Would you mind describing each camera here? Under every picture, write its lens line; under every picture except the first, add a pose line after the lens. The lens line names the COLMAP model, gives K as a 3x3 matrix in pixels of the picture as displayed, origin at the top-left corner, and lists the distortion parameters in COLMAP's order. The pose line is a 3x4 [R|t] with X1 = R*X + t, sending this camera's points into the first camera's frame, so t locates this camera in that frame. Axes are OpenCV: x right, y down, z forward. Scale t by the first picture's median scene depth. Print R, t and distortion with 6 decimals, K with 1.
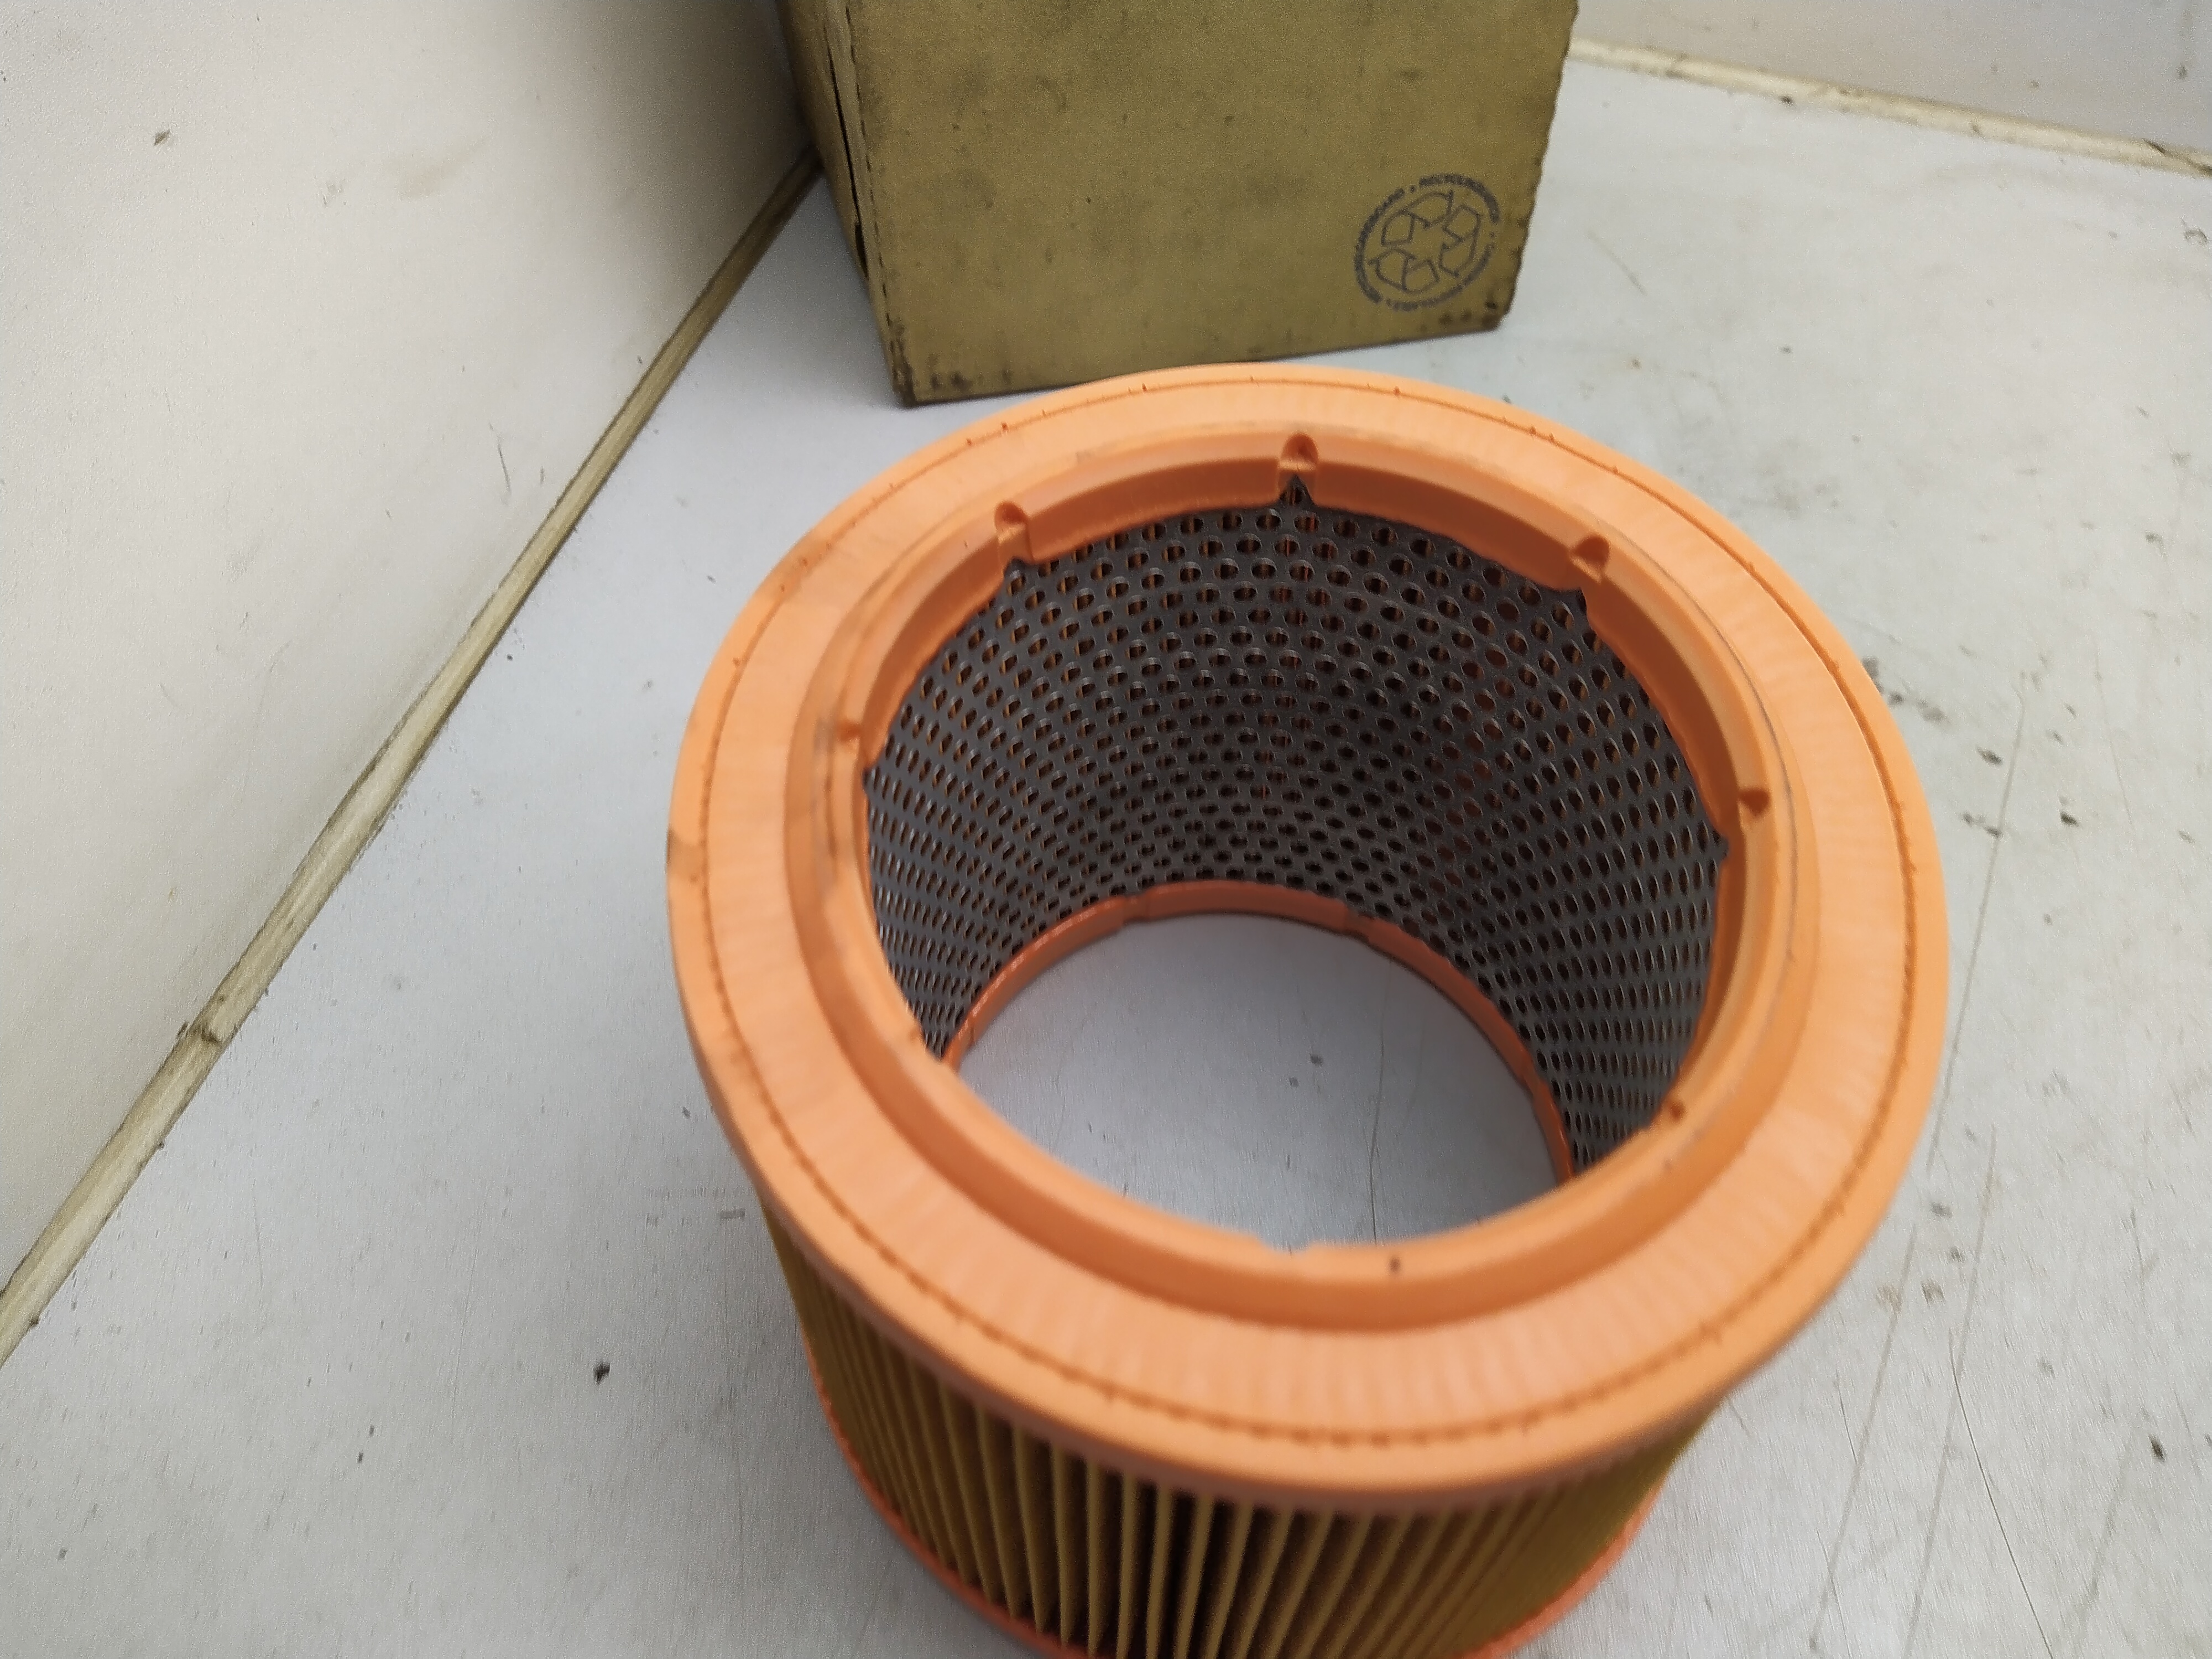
lens RADIAL K [[1730.1, 0, 1106.0], [0, 1730.1, 829.5], [0, 0, 1]] dist [0.074718, -0.130233]
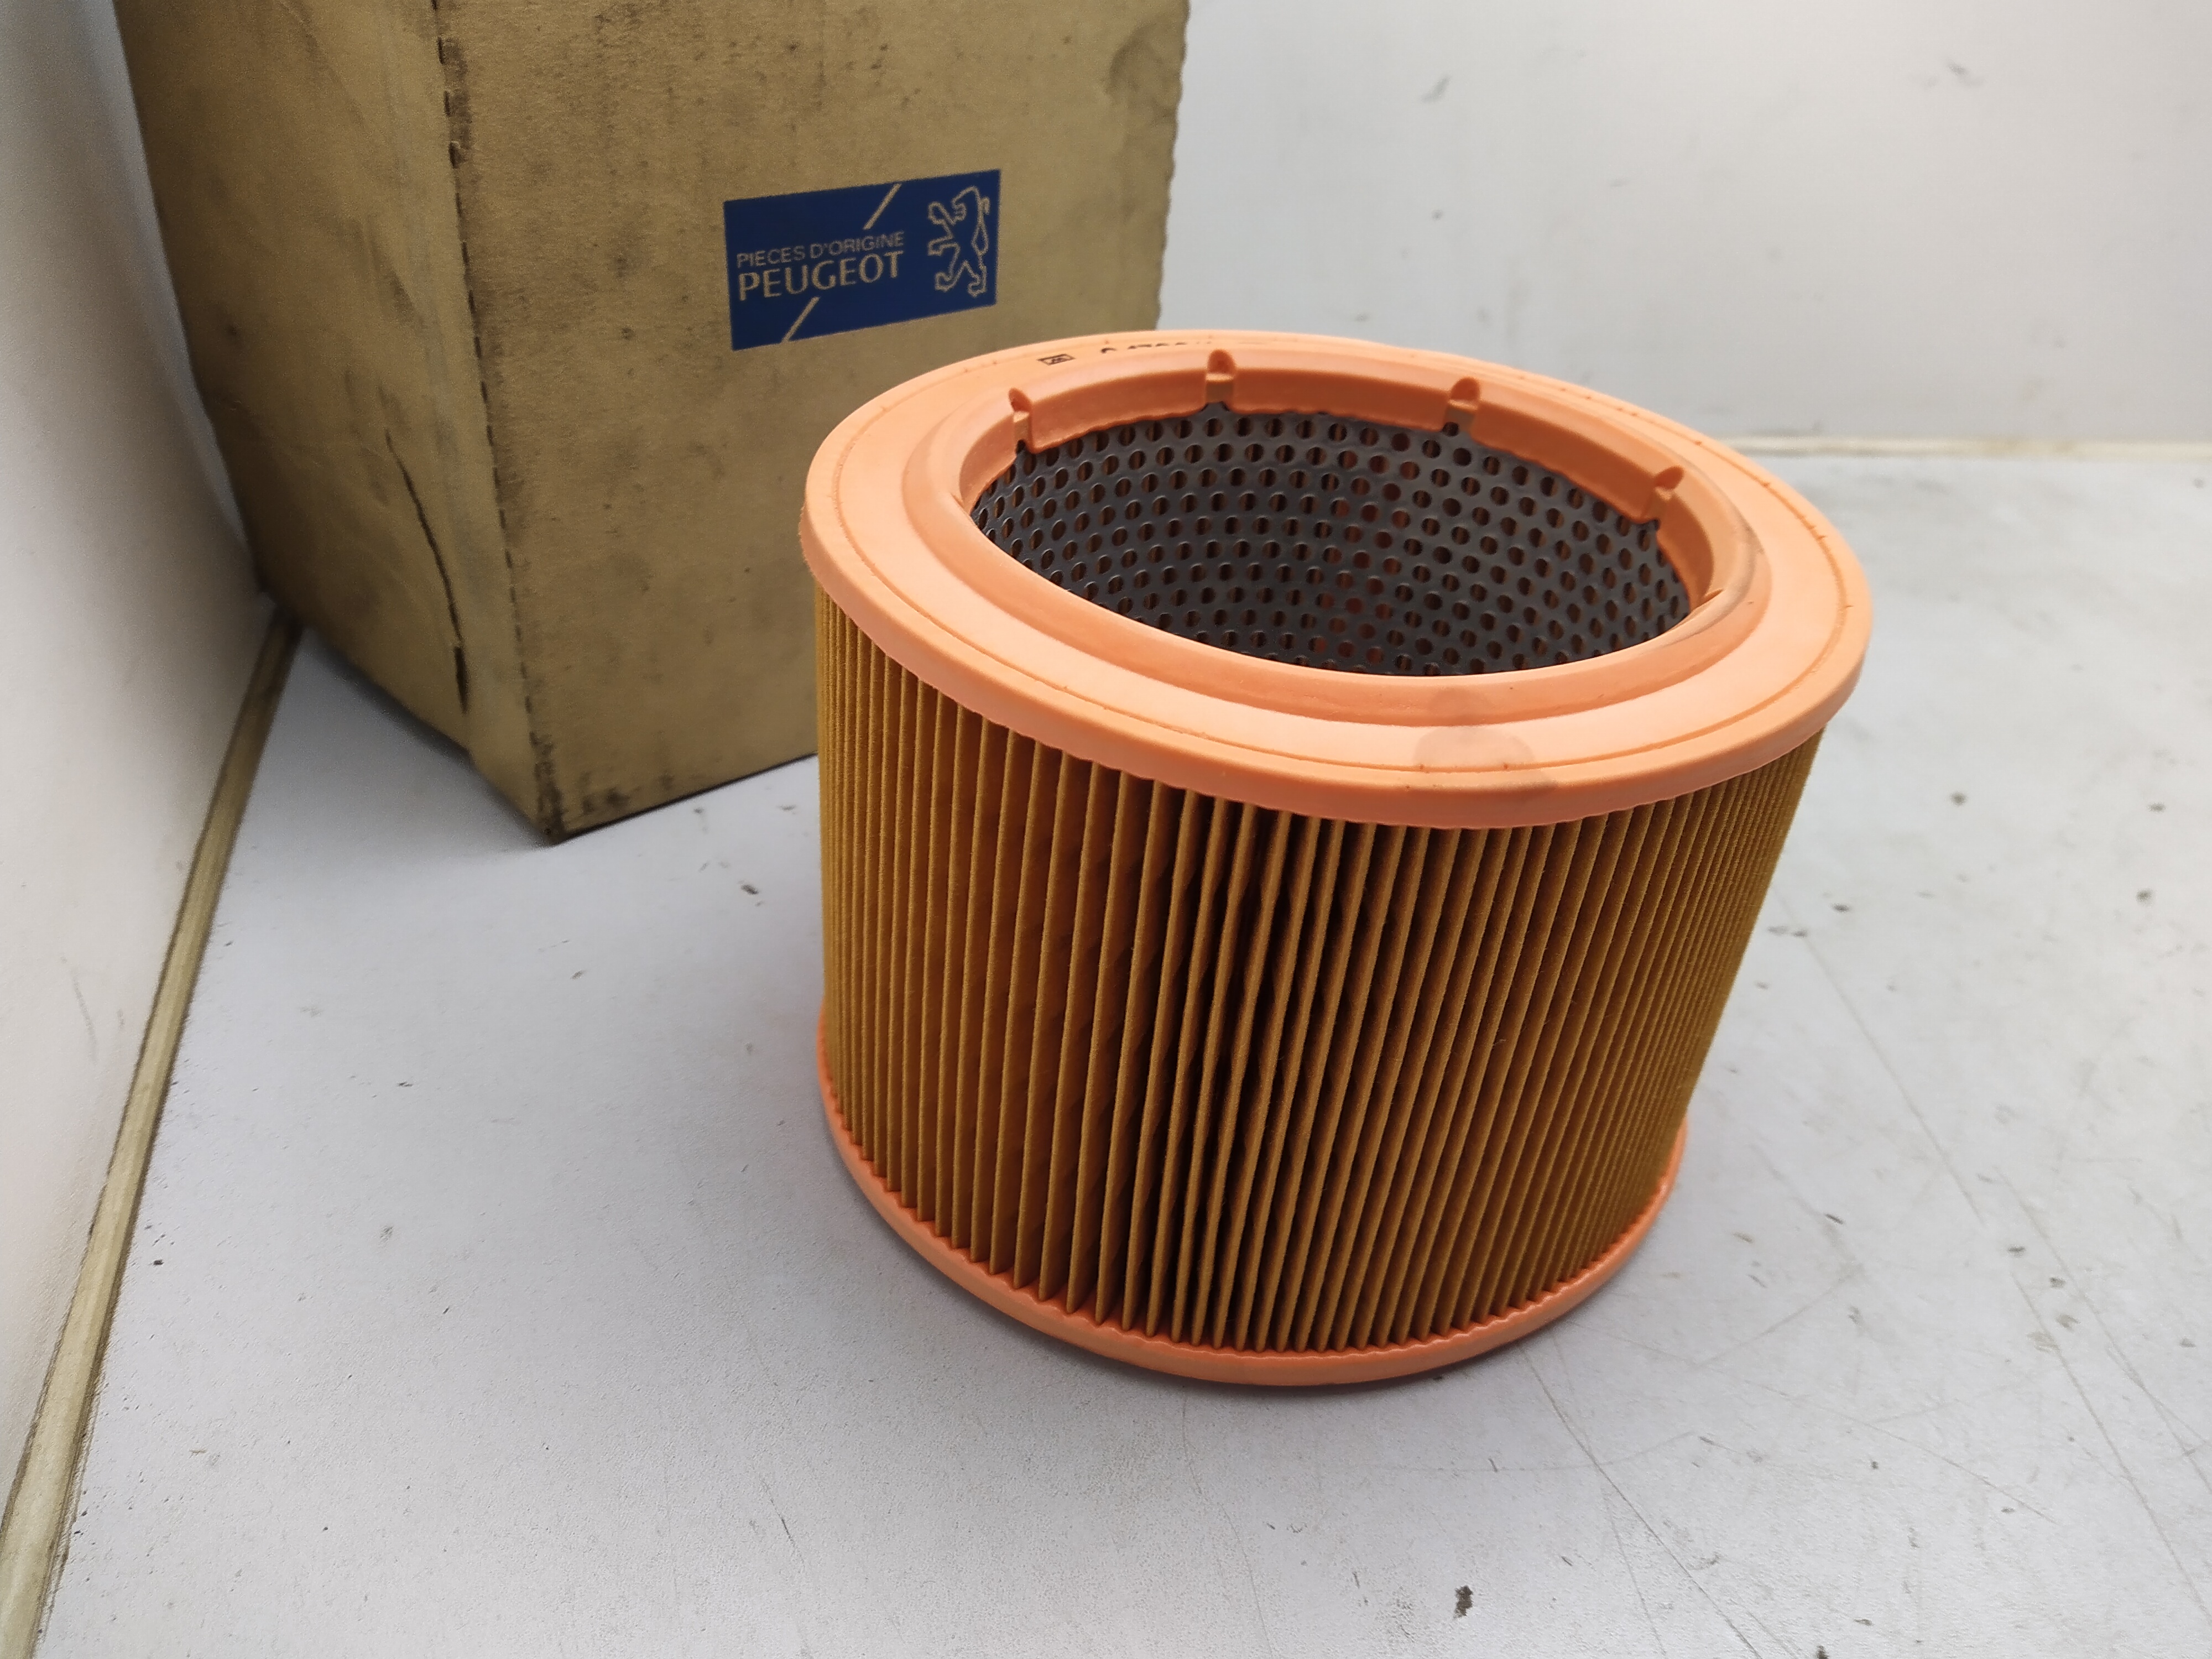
lens RADIAL K [[1730.1, 0, 1106.0], [0, 1730.1, 829.5], [0, 0, 1]] dist [0.074718, -0.130233]
pose [[0.850264, -0.208141, 0.483455, -0.308103], [0.339841, 0.918477, -0.202258, 0.012065], [-0.401944, 0.336270, 0.851683, 0.185489]]
